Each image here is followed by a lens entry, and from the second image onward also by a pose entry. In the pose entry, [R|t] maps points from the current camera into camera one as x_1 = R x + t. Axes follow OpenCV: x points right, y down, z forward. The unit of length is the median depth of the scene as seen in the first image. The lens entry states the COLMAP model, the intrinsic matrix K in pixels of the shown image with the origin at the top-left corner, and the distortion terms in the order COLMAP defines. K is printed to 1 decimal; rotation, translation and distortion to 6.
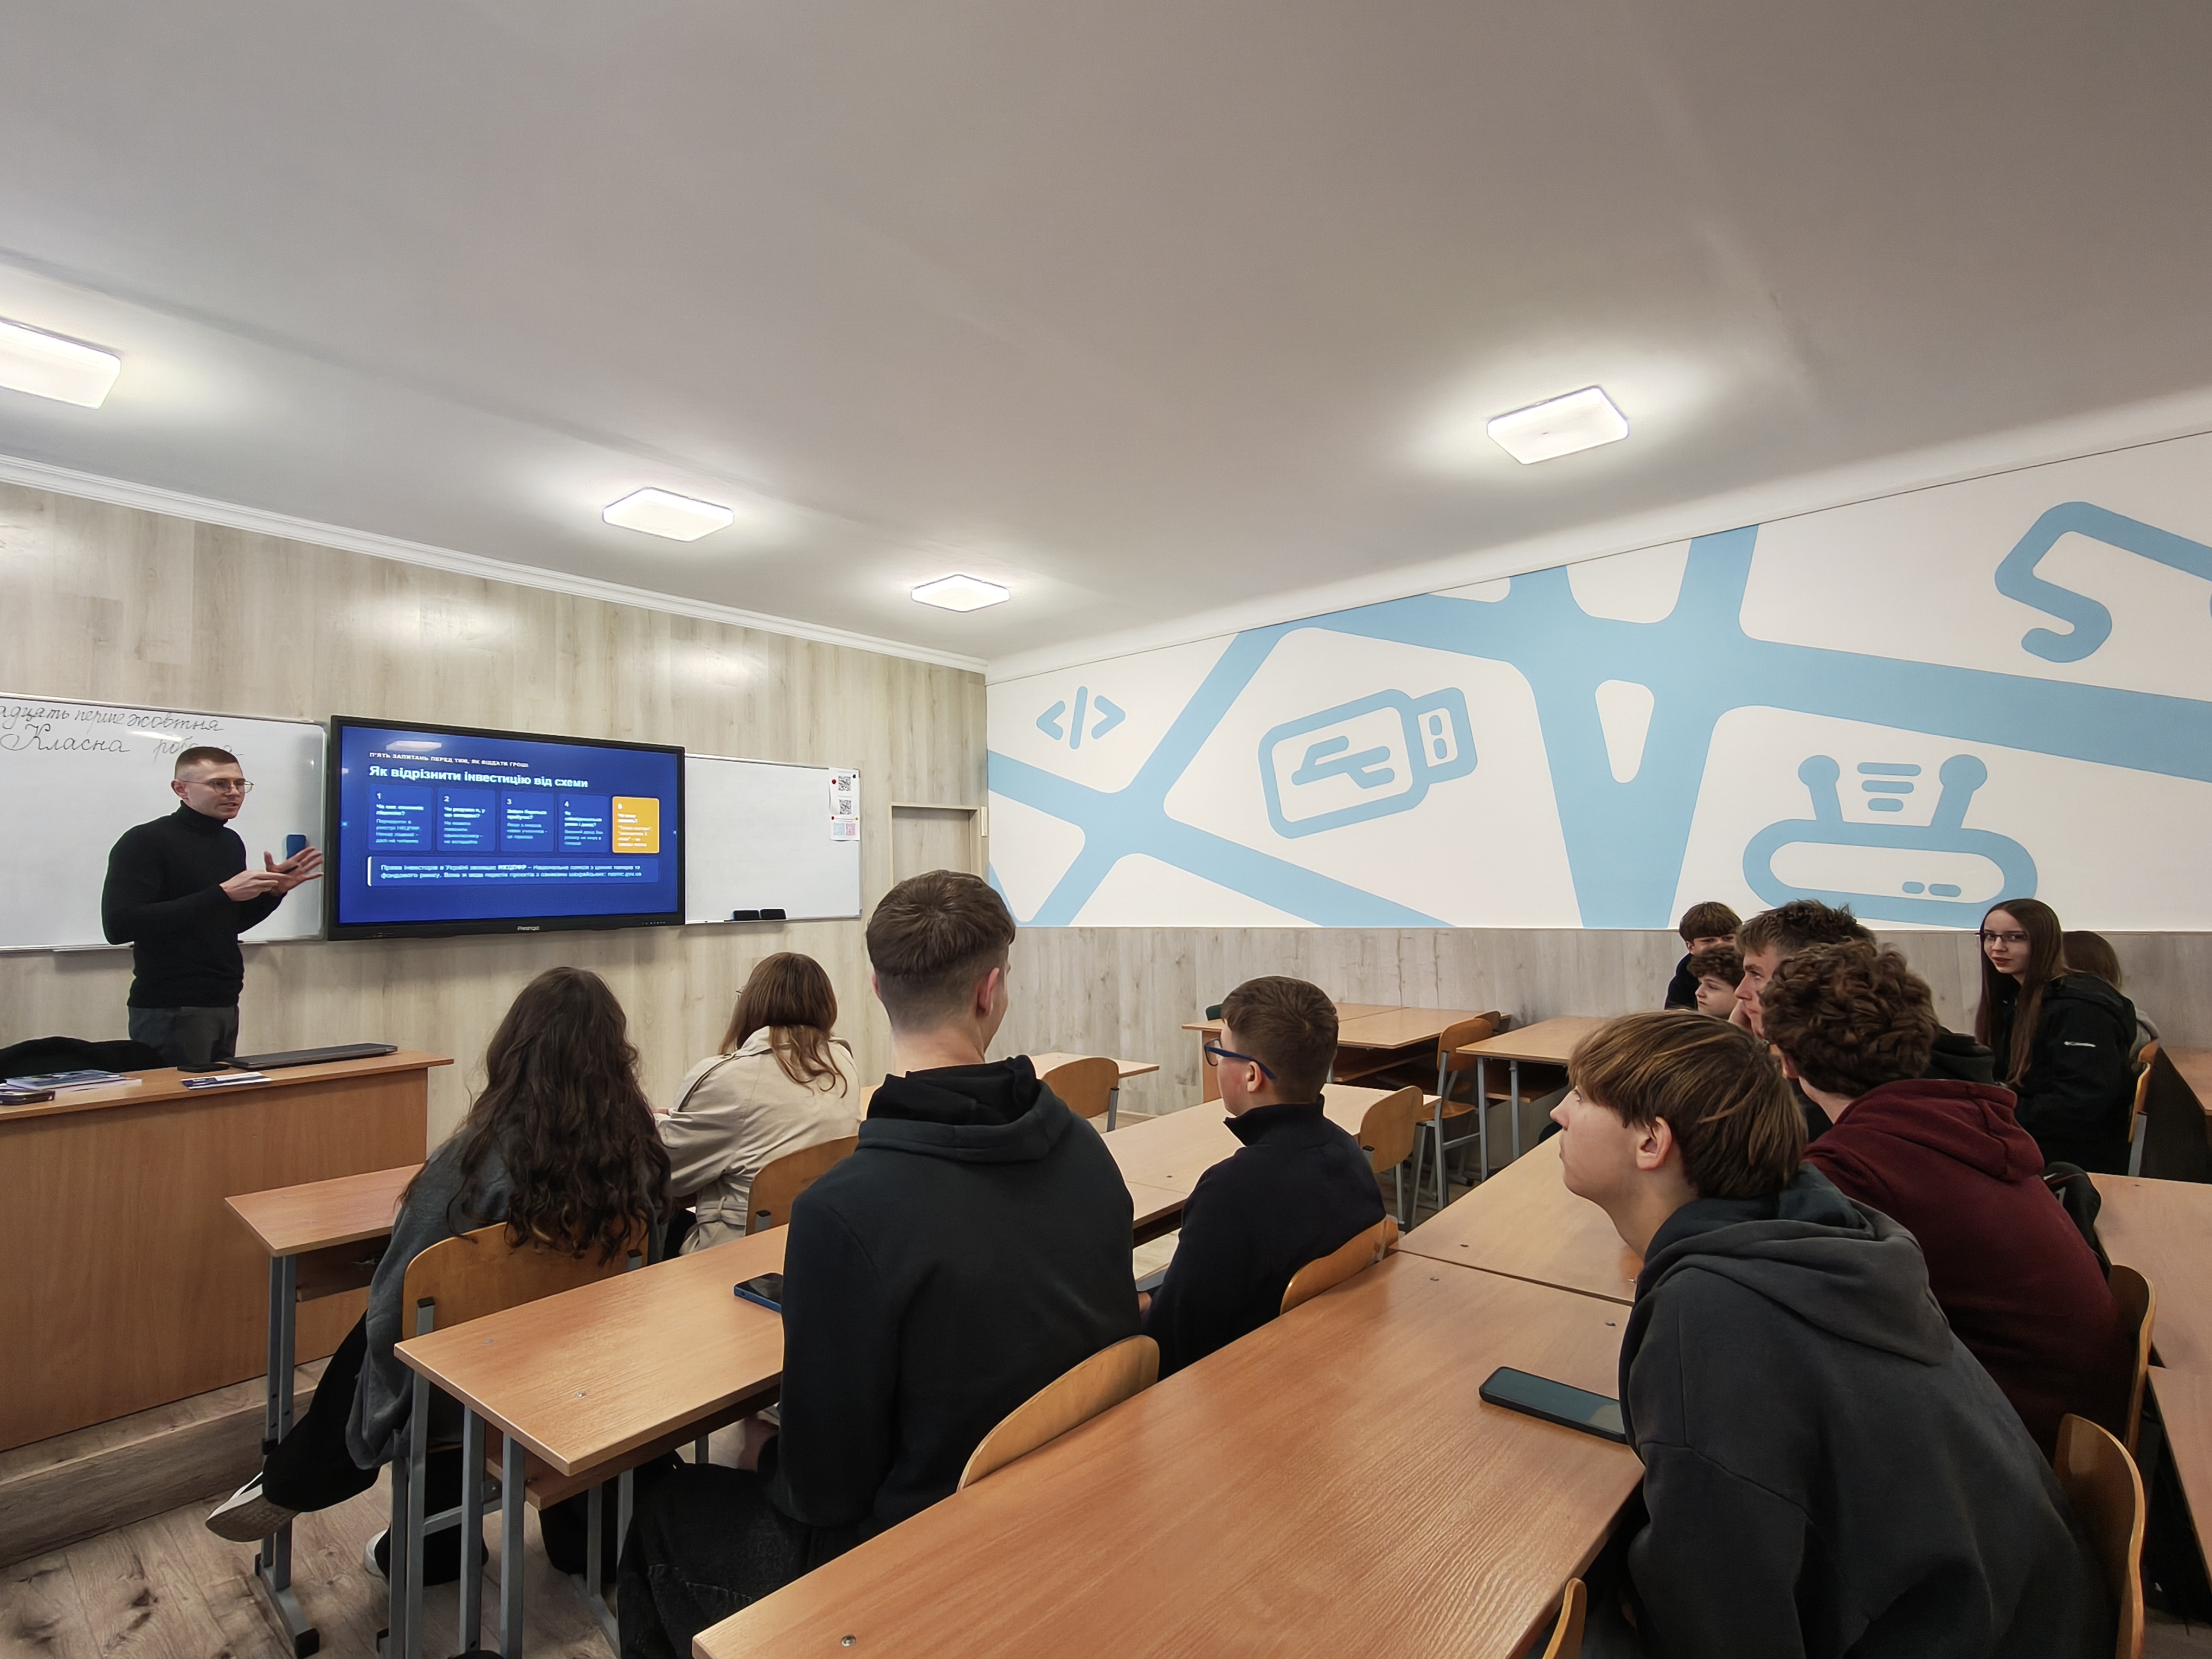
lens RADIAL K [[1050.0, 0, 1127.6], [0, 1050.0, 812.0], [0, 0, 1]] dist [-0.020168, -0.000440]
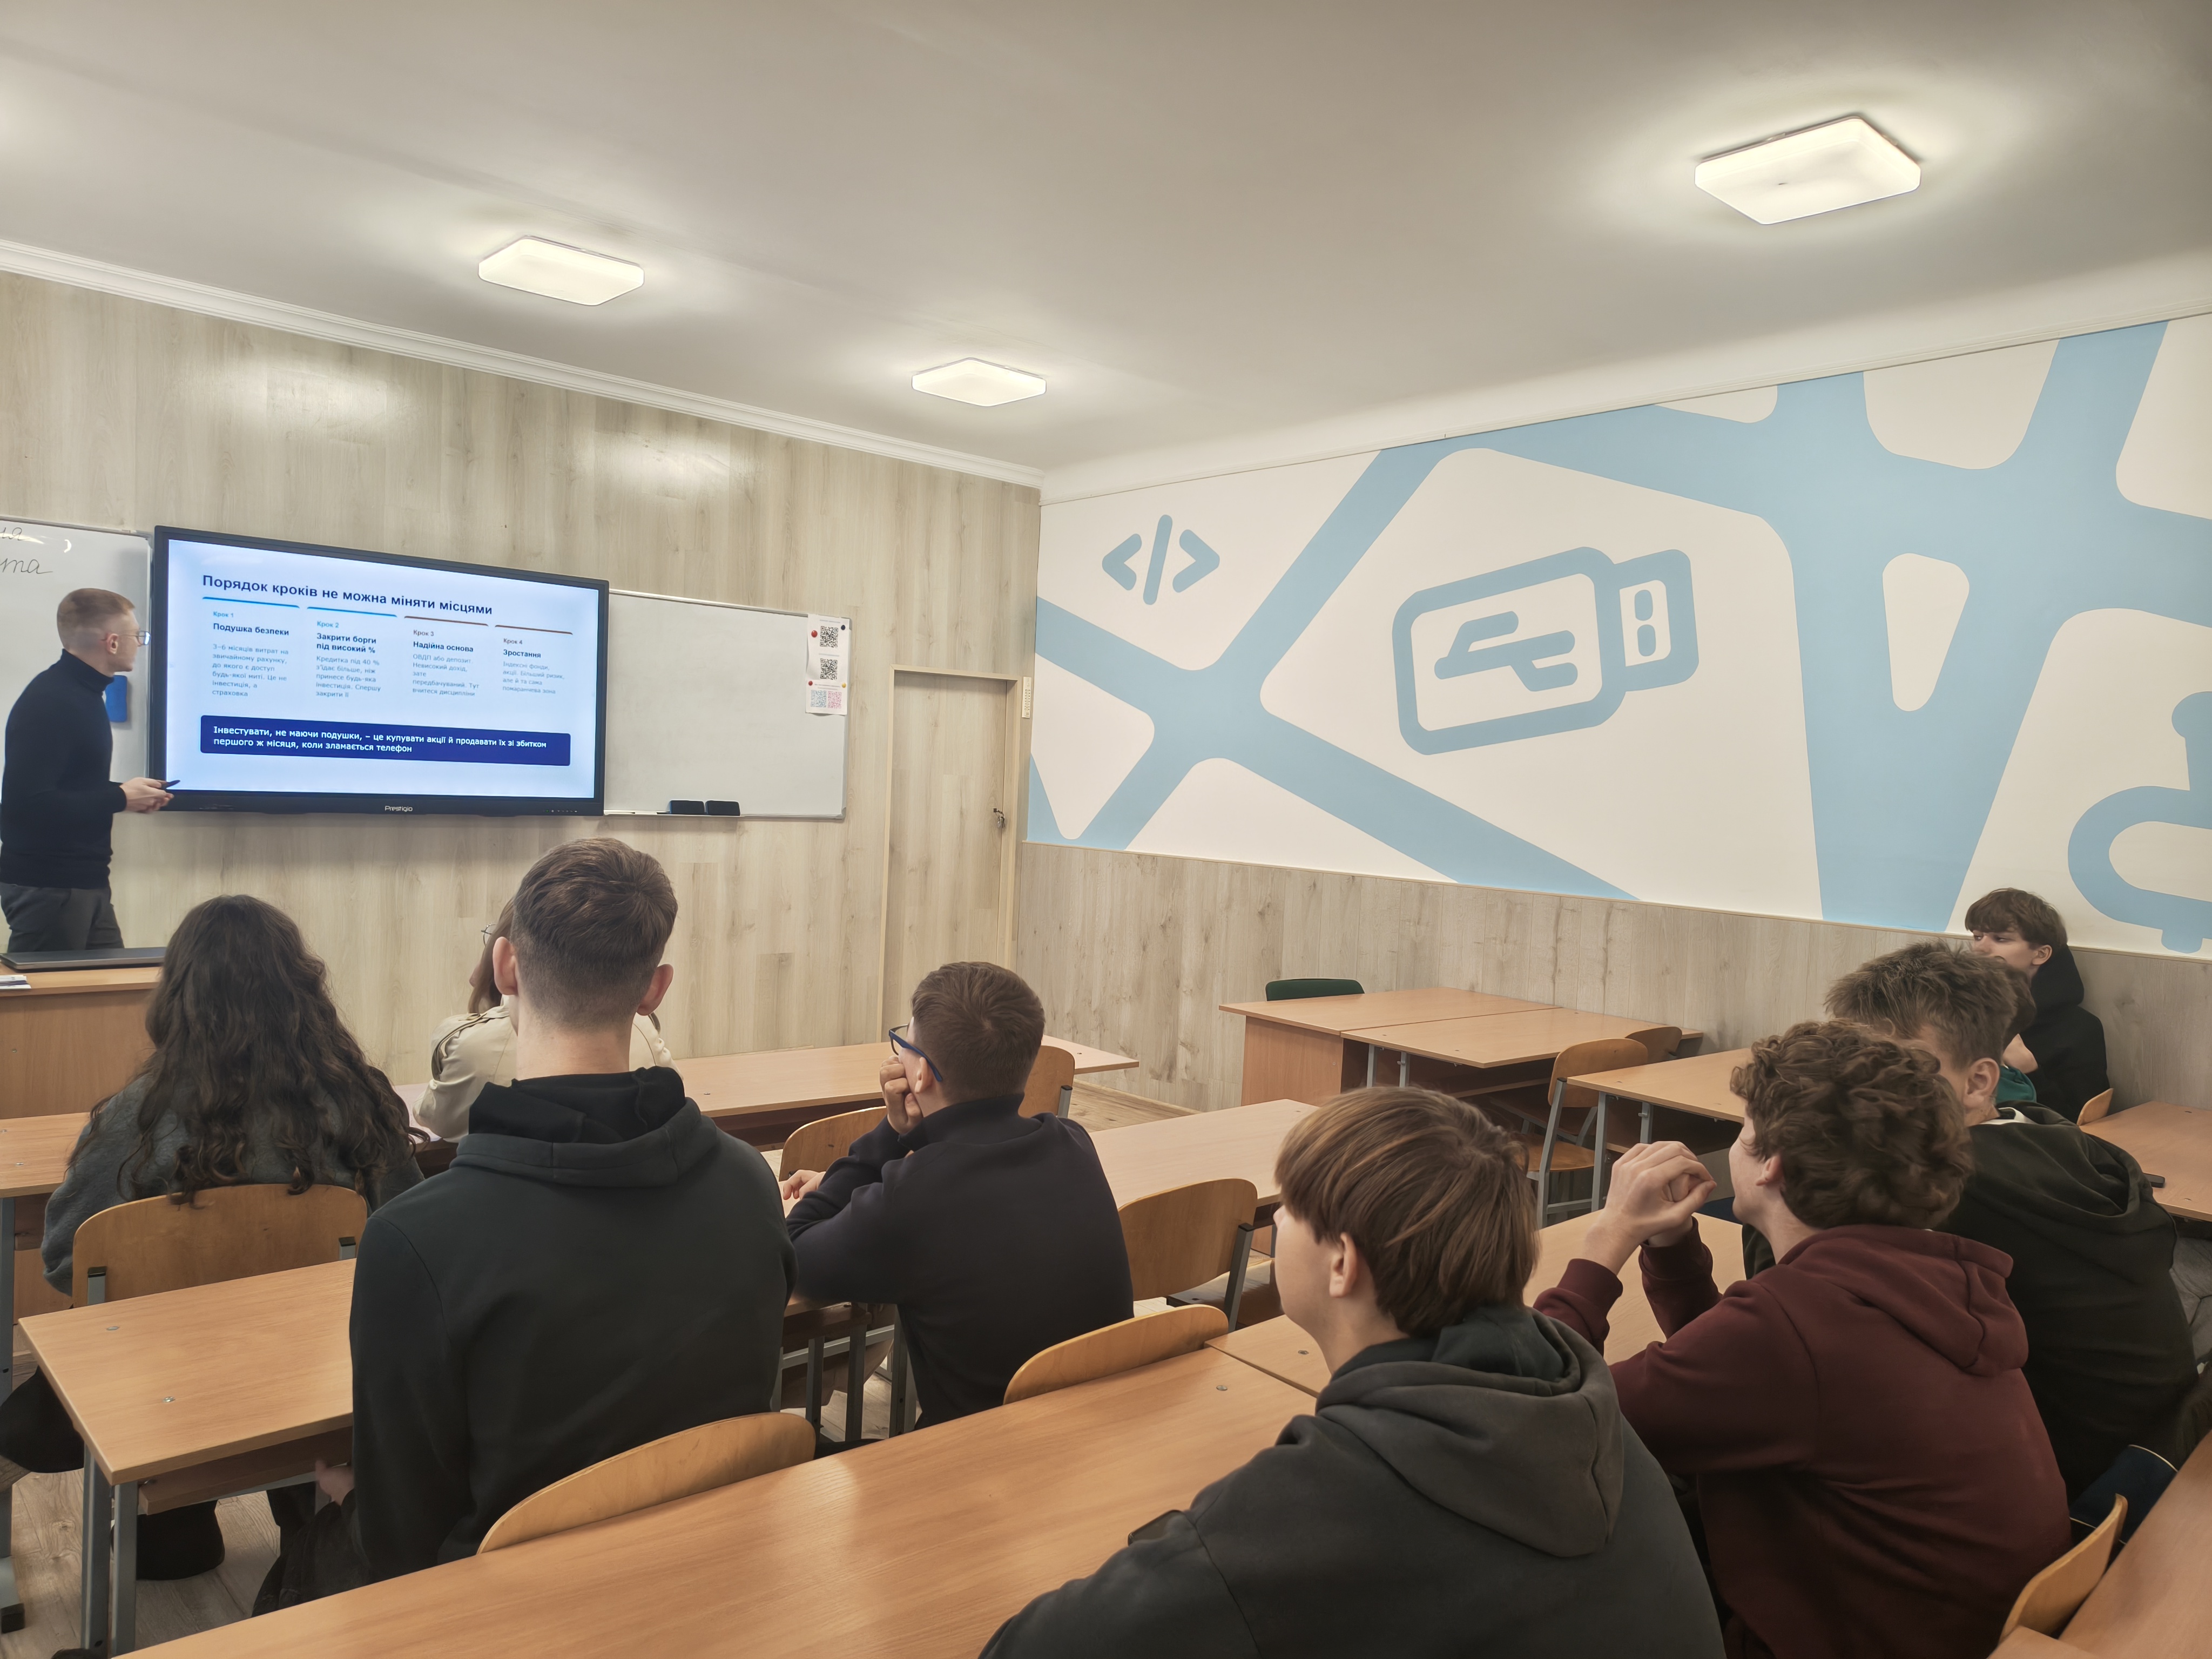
lens RADIAL K [[1488.8, 0, 1106.0], [0, 1488.8, 829.5], [0, 0, 1]] dist [0.020325, -0.053421]
pose [[0.987190, 0.074186, -0.141253, 0.091423], [-0.058411, 0.991908, 0.112725, -0.025322], [0.148472, -0.103031, 0.983535, -0.018108]]
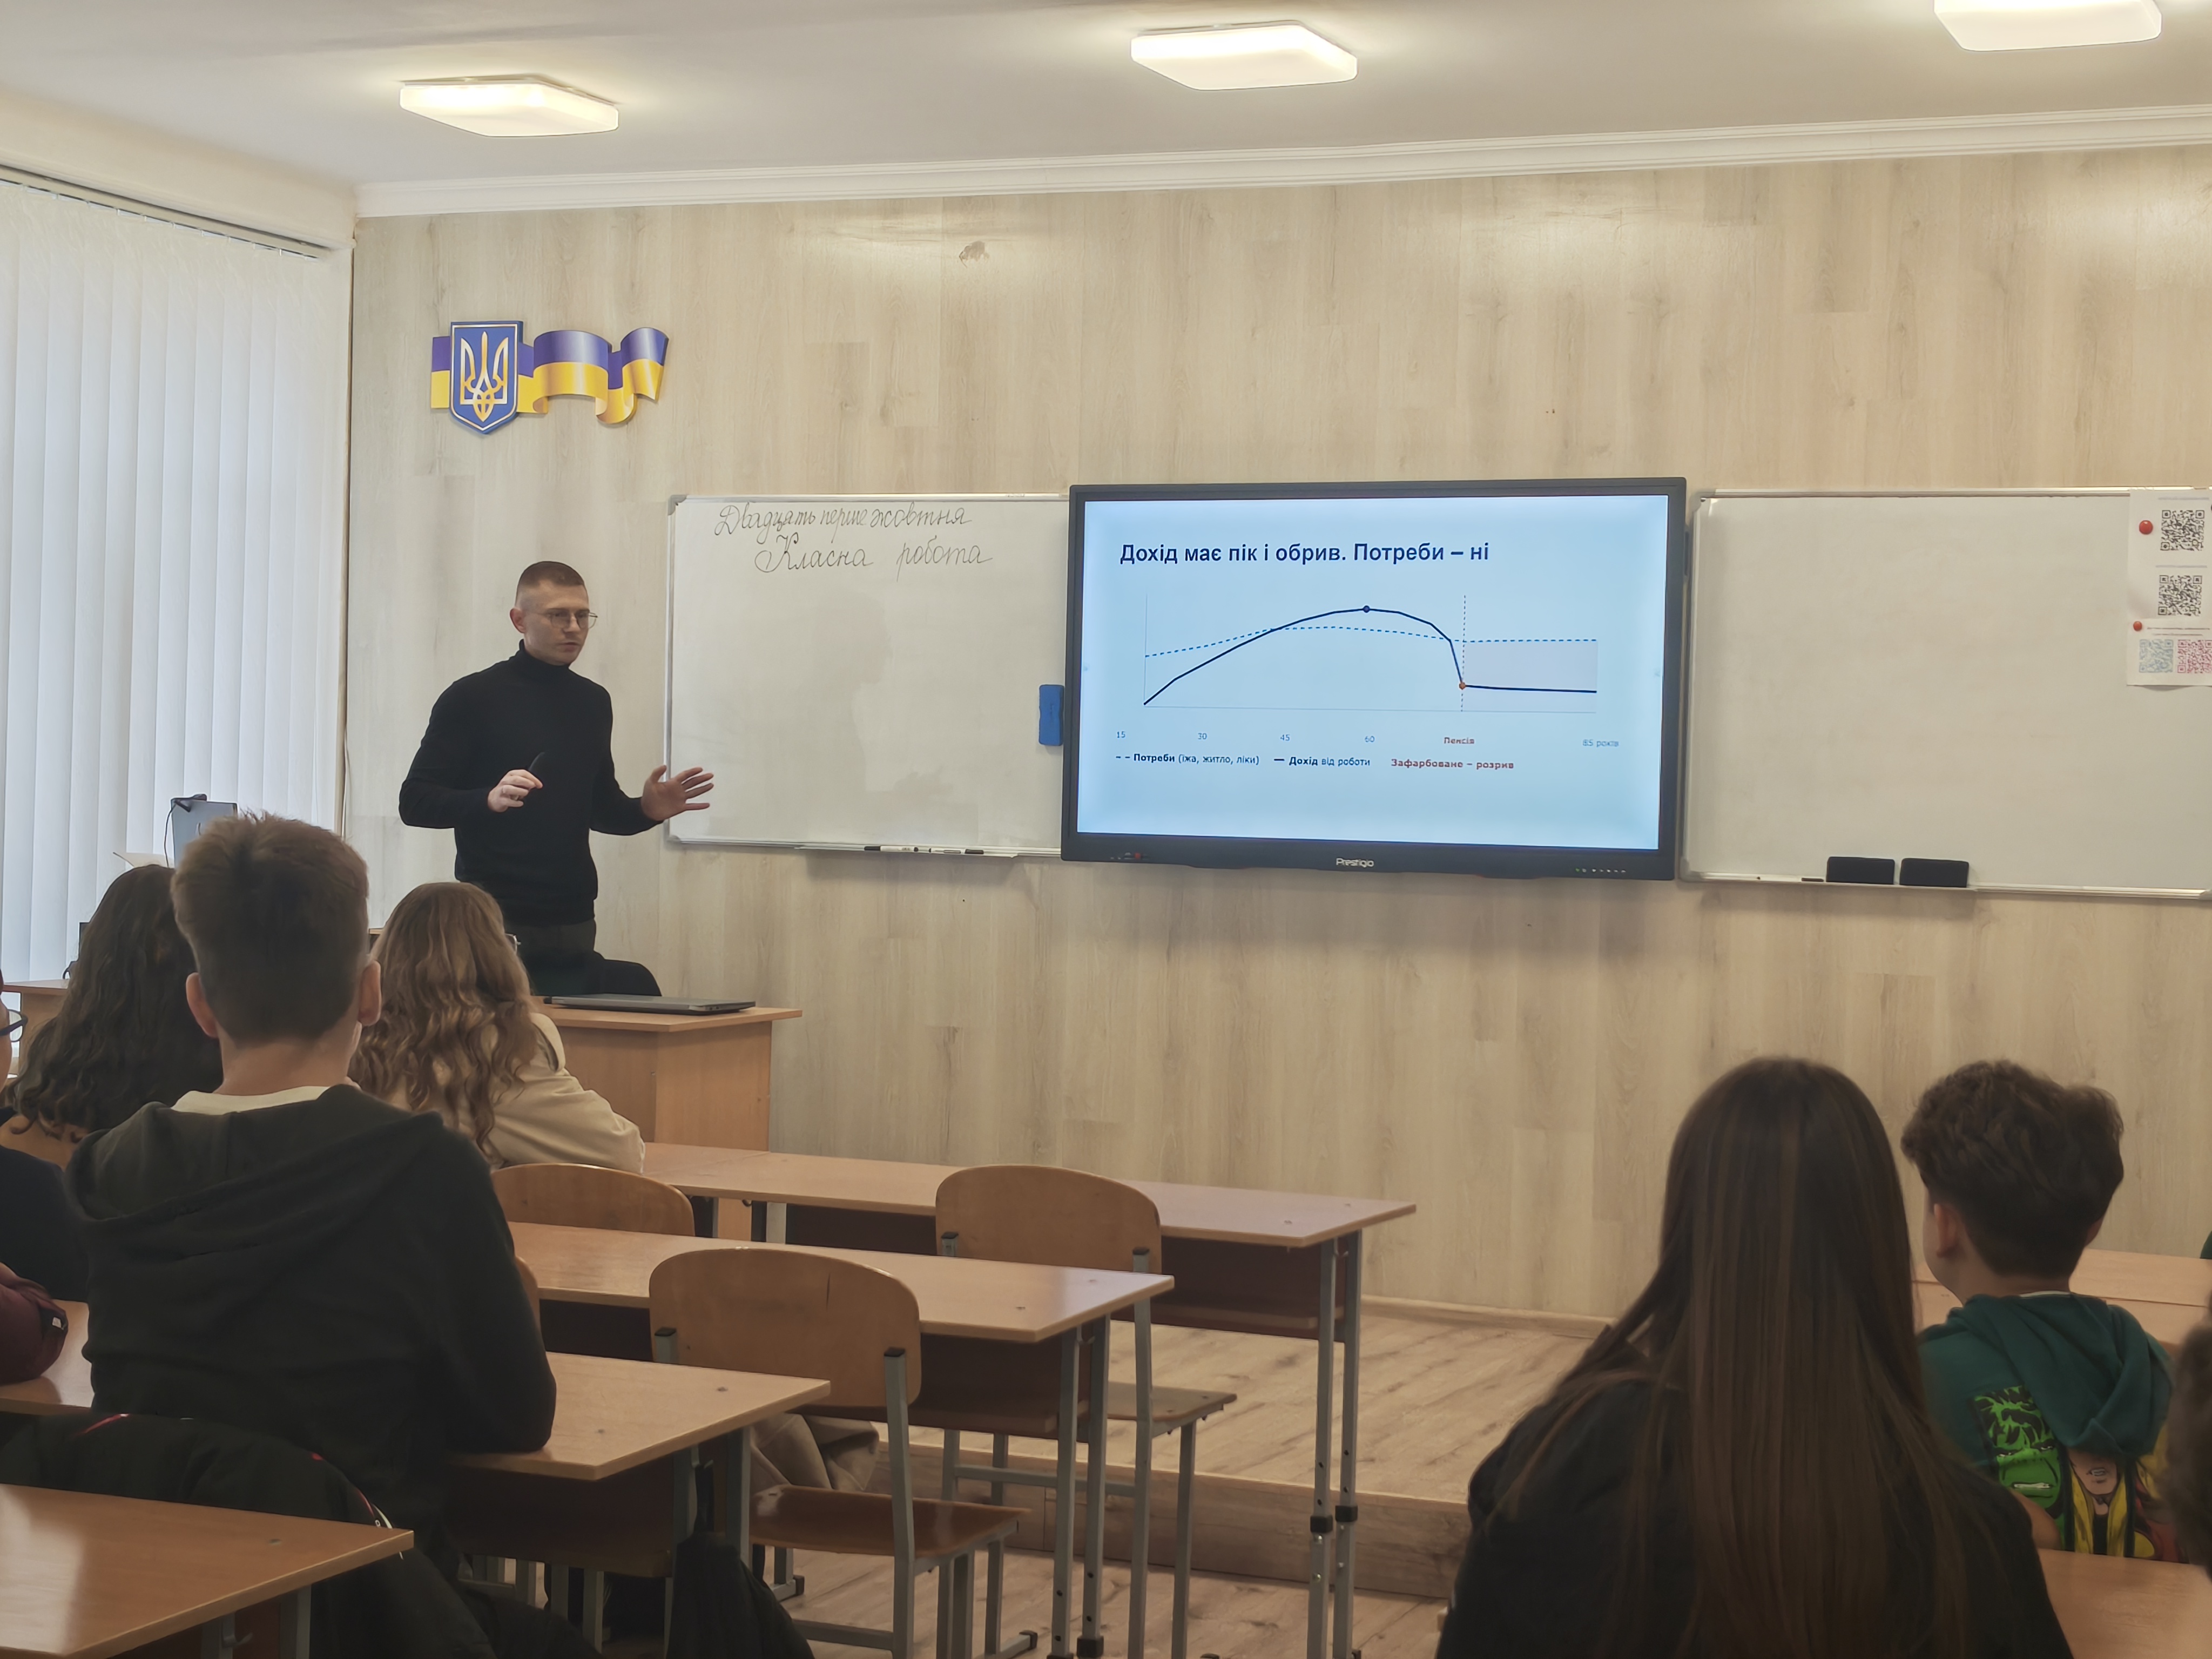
lens RADIAL K [[3565.7, 0, 1162.9], [0, 3565.7, 828.0], [0, 0, 1]] dist [0.206788, -1.781617]
pose [[0.290944, 0.036452, -0.956045, 0.931771], [0.033061, 0.998294, 0.048125, 0.005281], [0.956169, -0.045610, 0.289243, 0.338822]]
